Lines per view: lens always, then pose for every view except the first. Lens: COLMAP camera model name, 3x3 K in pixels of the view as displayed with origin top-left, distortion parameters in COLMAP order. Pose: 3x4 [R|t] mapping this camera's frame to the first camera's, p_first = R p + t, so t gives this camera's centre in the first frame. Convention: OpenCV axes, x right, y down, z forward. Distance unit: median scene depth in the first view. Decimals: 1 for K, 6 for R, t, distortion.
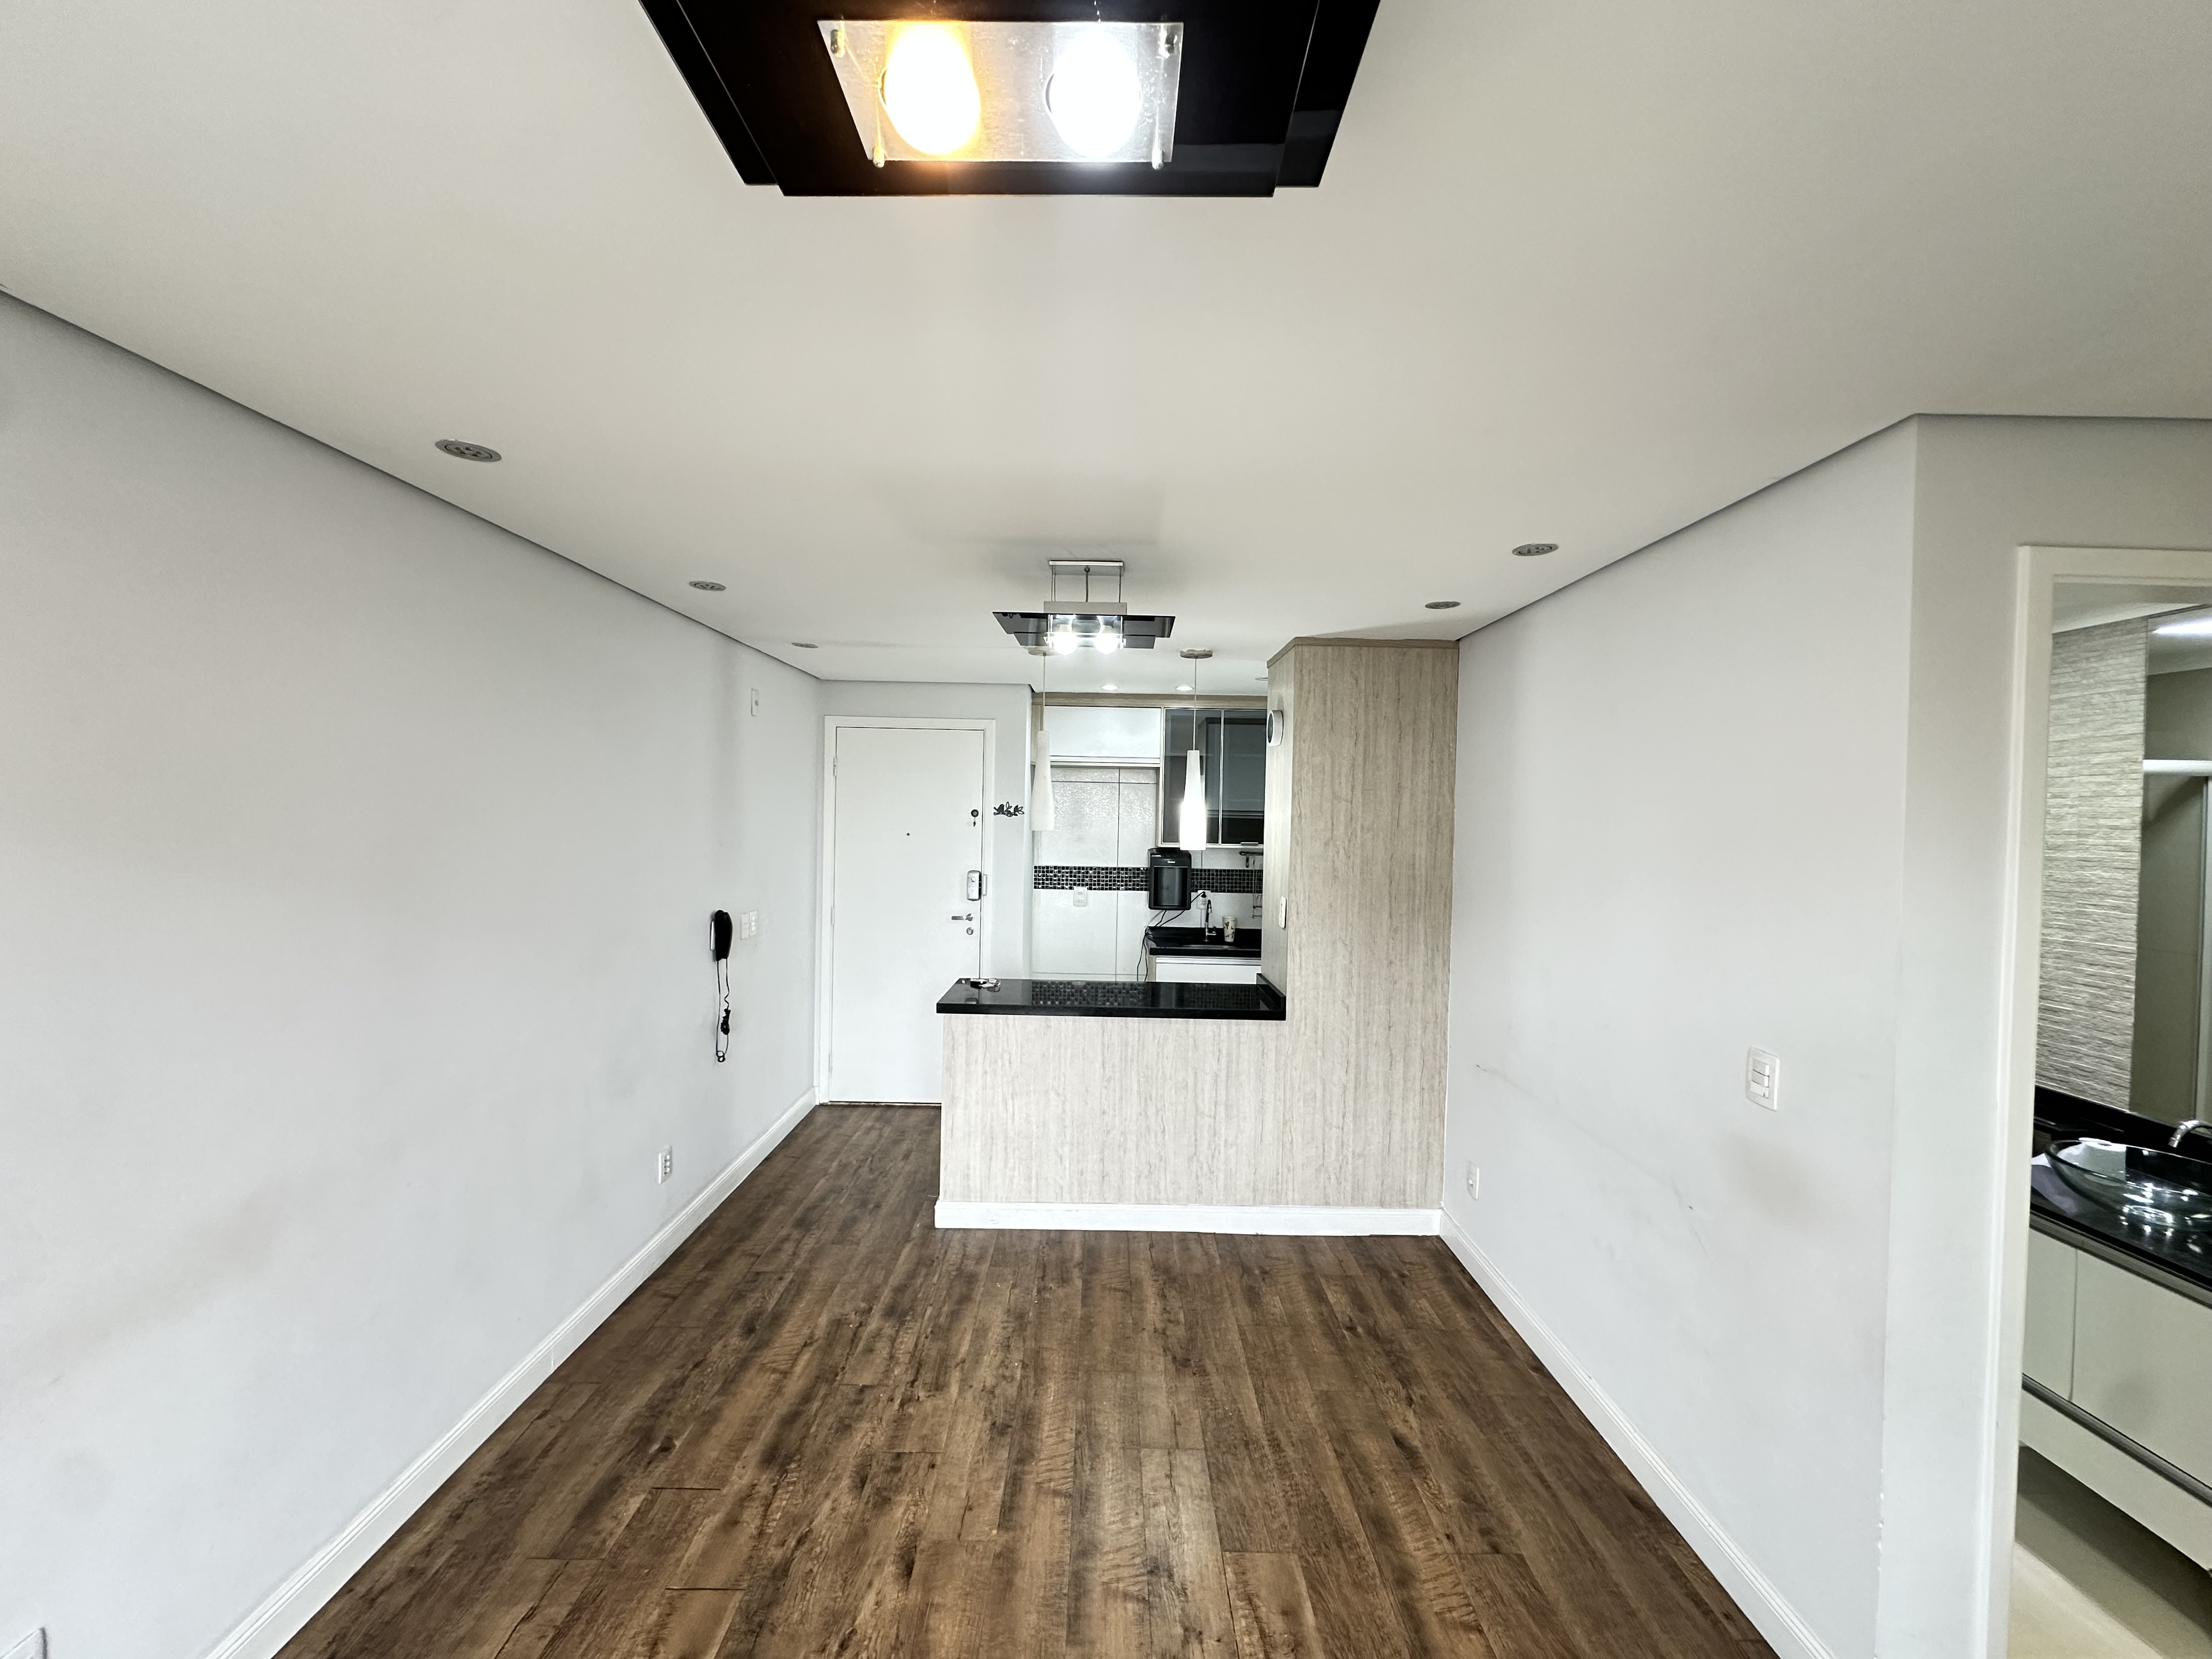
lens RADIAL K [[875.2, 0, 1106.0], [0, 875.2, 829.5], [0, 0, 1]] dist [-0.003512, 0.000598]
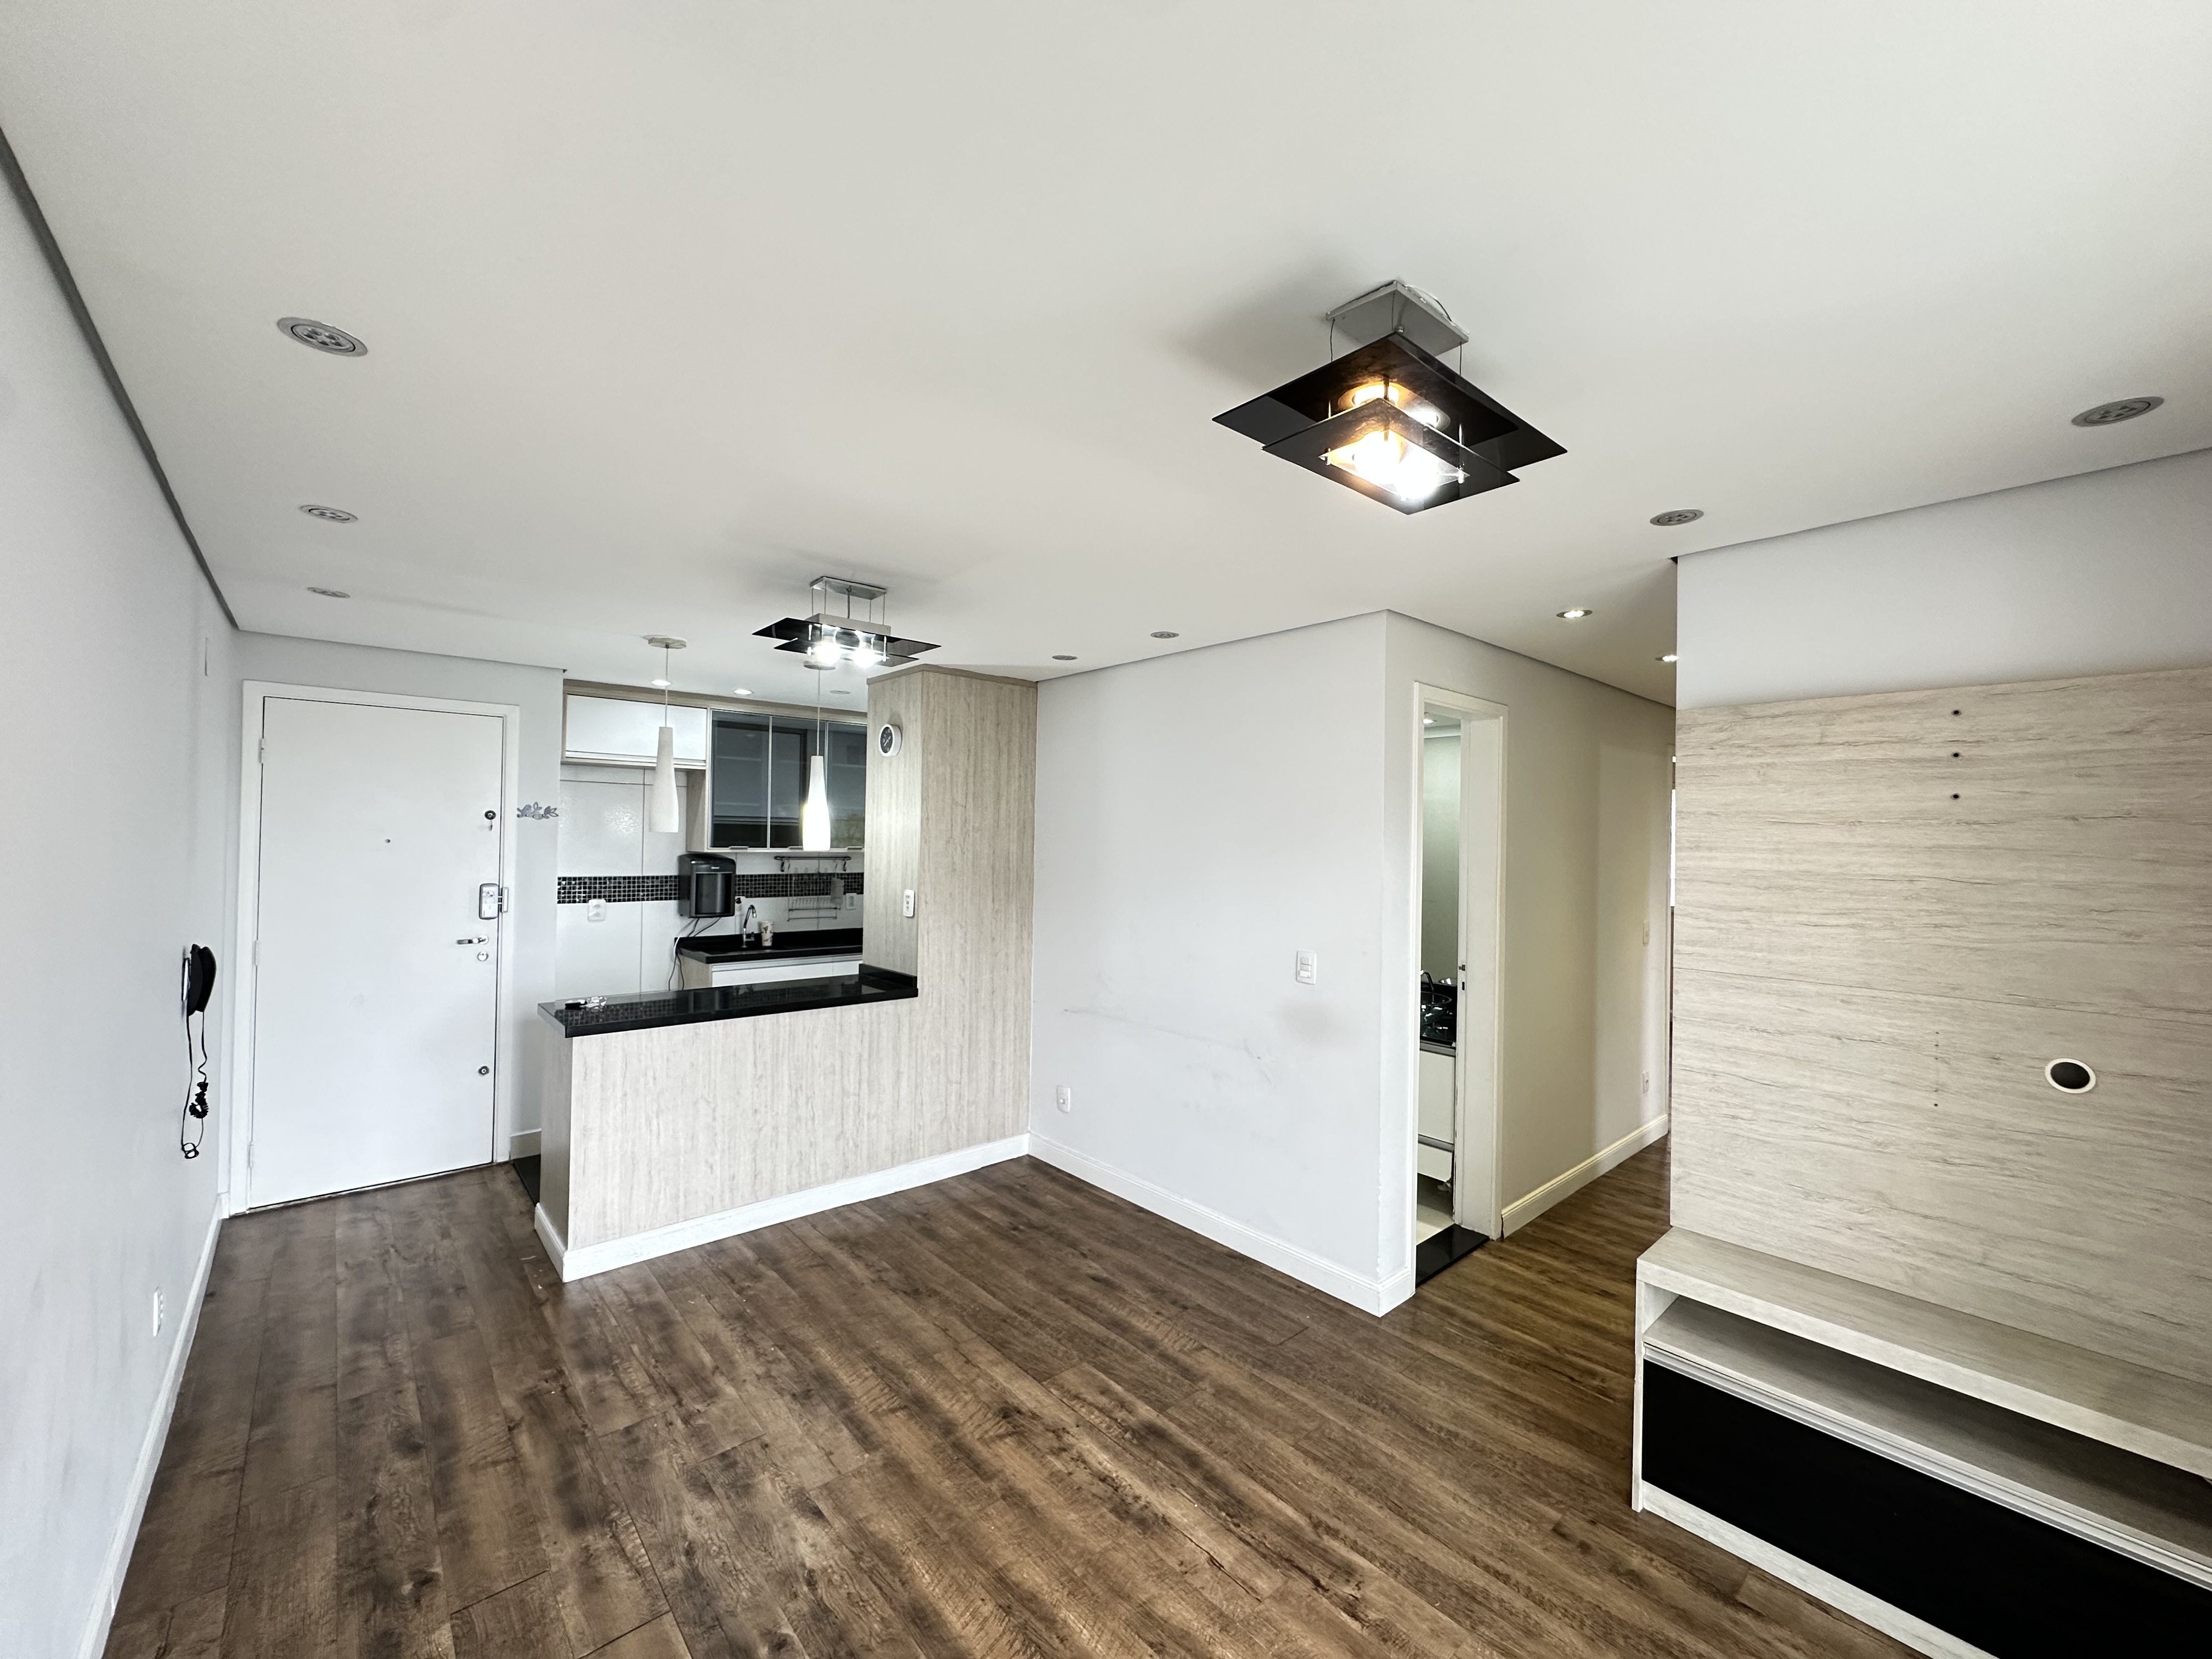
lens RADIAL K [[875.2, 0, 1106.0], [0, 875.2, 829.5], [0, 0, 1]] dist [-0.003512, 0.000598]
pose [[0.755221, -0.000805, 0.655470, -0.370227], [0.010207, 0.999892, -0.010532, 0.014635], [-0.655391, 0.014644, 0.755148, -0.028267]]
